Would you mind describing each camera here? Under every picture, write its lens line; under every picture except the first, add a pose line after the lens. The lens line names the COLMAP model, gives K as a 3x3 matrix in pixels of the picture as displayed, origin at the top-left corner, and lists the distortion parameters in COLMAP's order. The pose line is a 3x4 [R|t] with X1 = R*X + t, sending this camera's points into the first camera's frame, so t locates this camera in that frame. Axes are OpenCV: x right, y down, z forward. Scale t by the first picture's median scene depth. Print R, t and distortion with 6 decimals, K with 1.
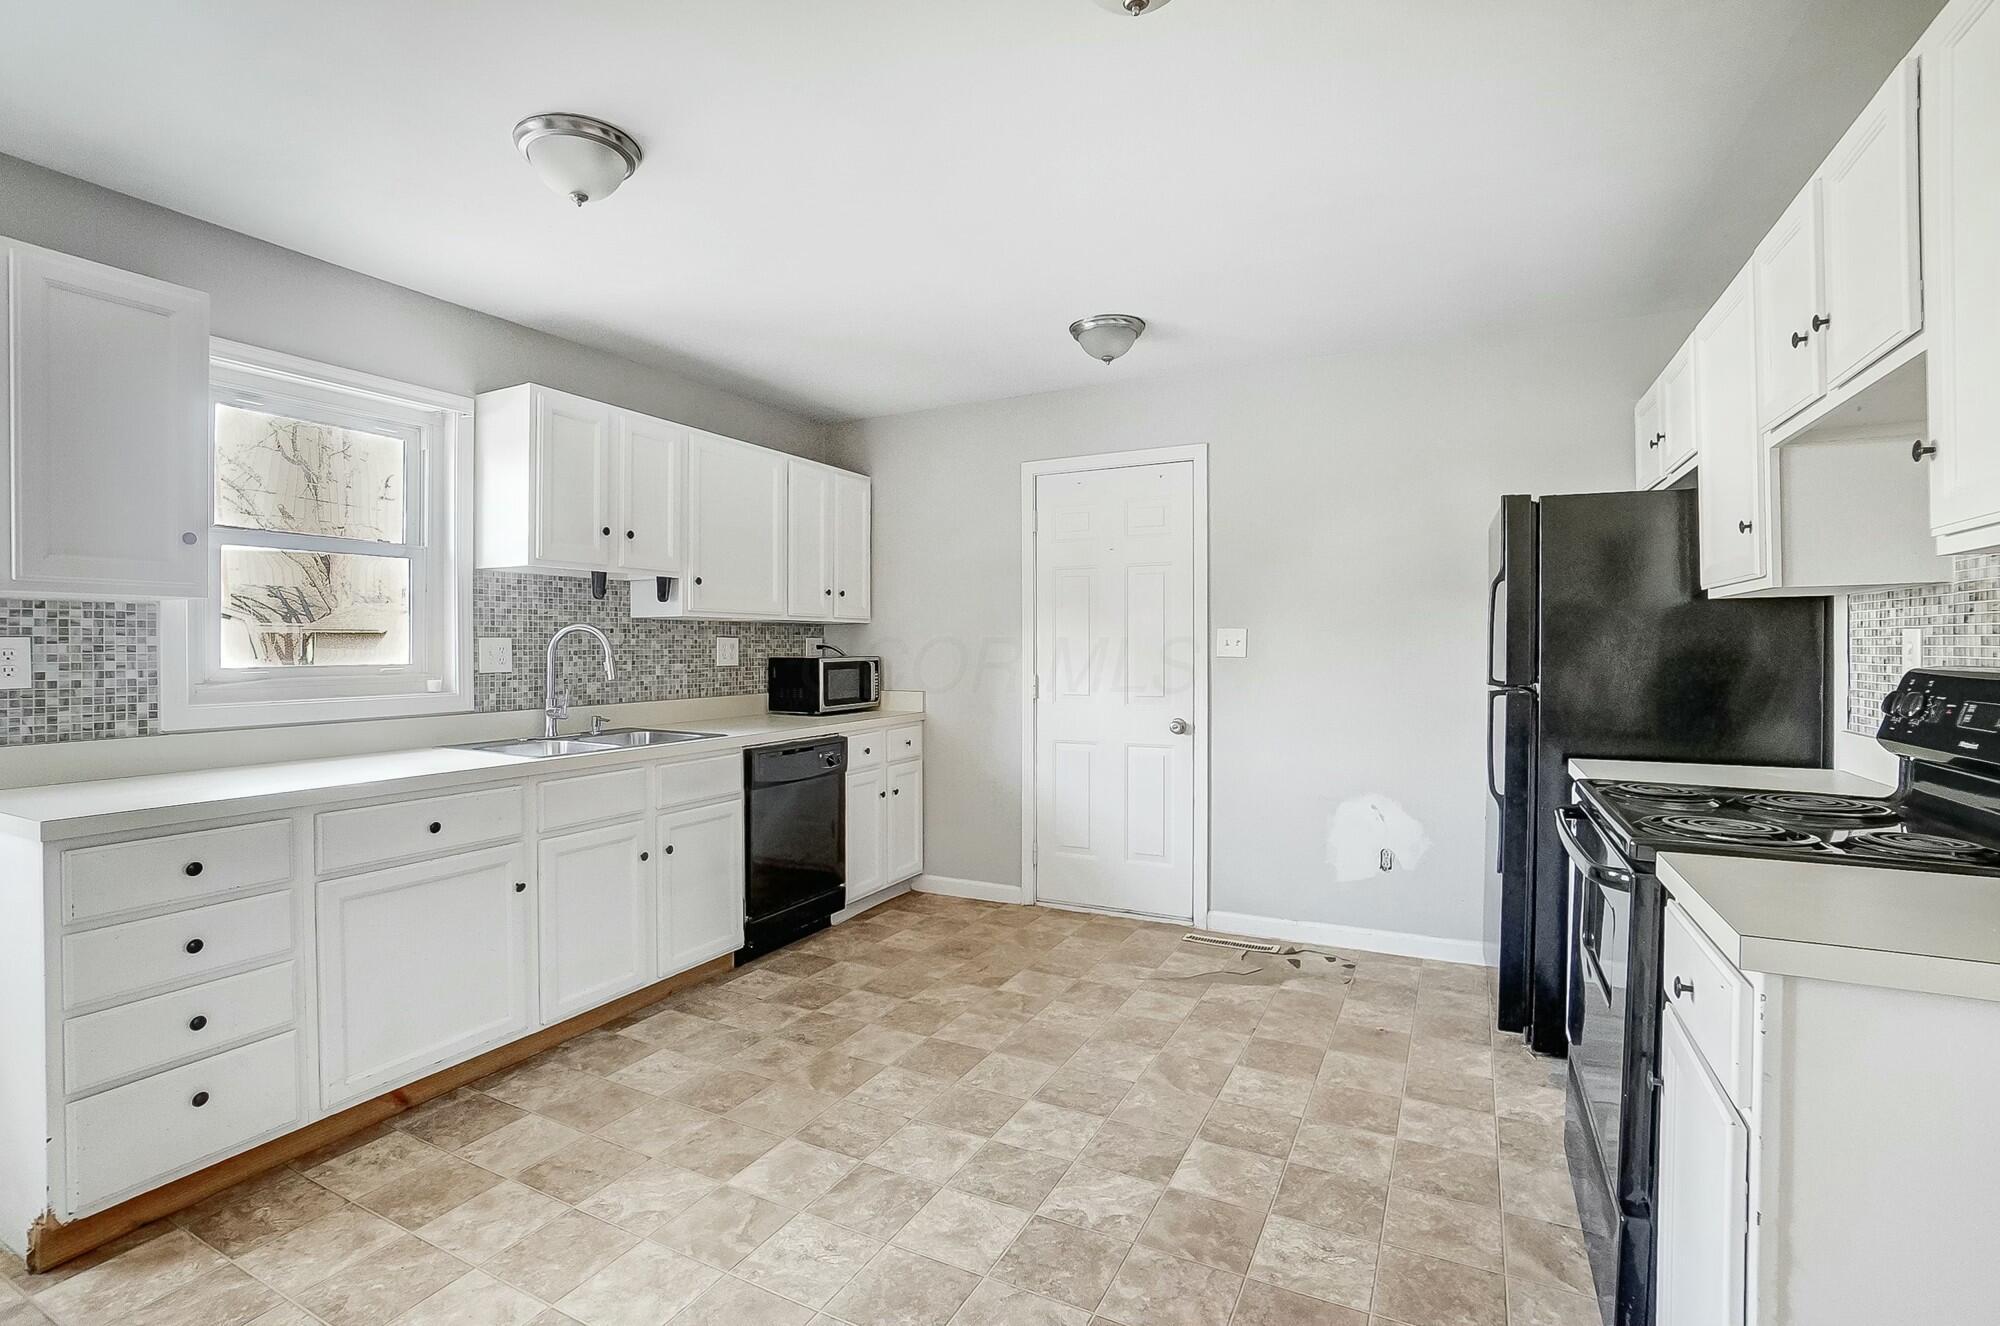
lens RADIAL K [[898.0, 0, 1004.8], [0, 898.0, 663.3], [0, 0, 1]] dist [0.008857, -0.000272]
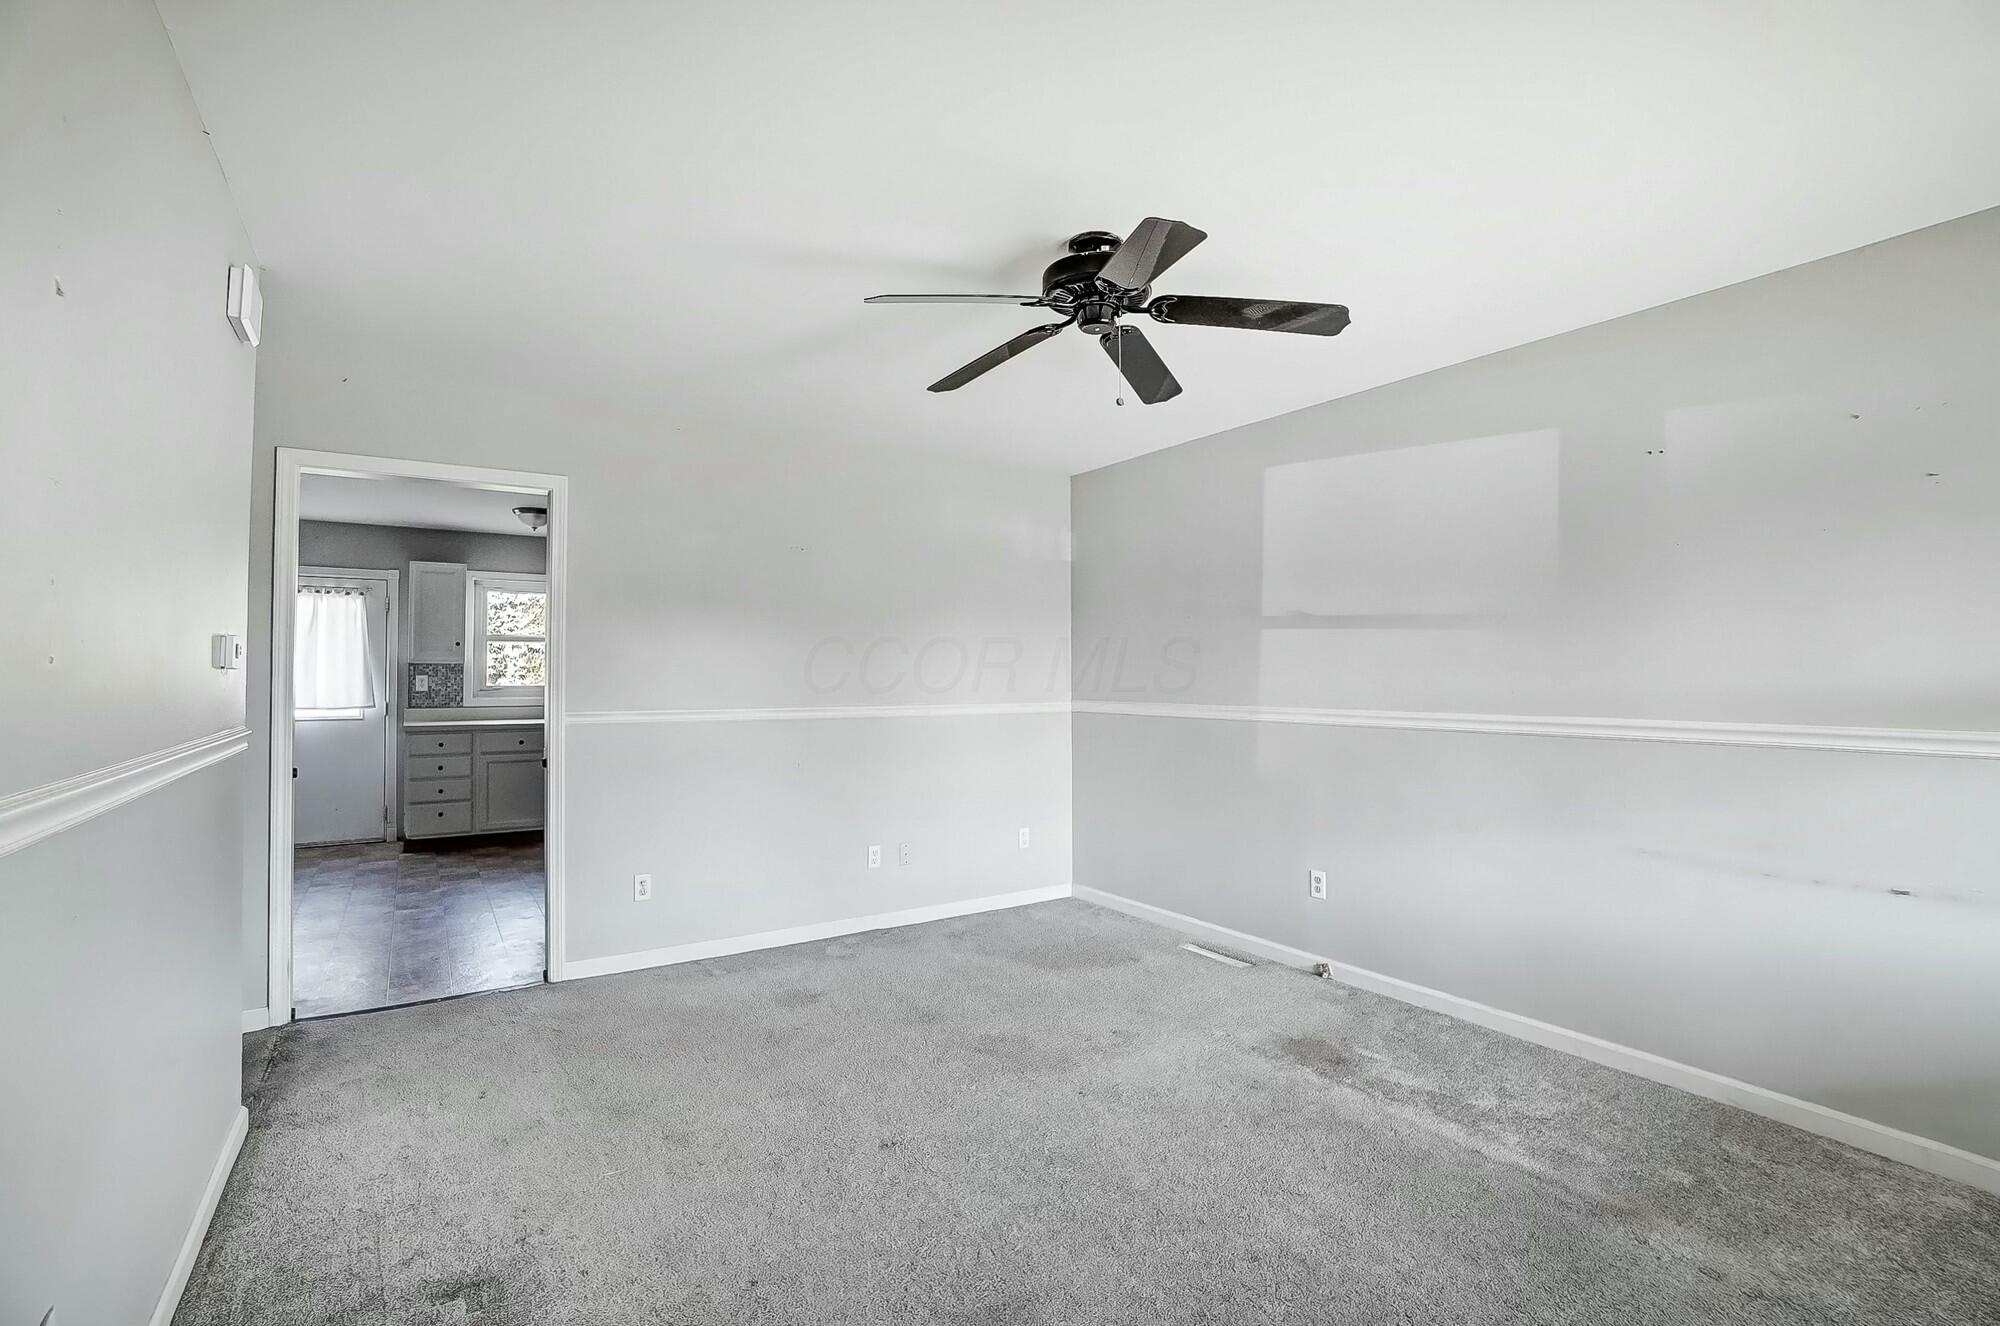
lens RADIAL K [[898.0, 0, 1002.2], [0, 898.0, 657.9], [0, 0, 1]] dist [0.008857, -0.000272]
pose [[0.882885, -0.006575, -0.469543, 2.137491], [-0.008118, 0.999539, -0.029261, -0.012344], [0.469519, 0.029646, 0.882424, -0.835321]]
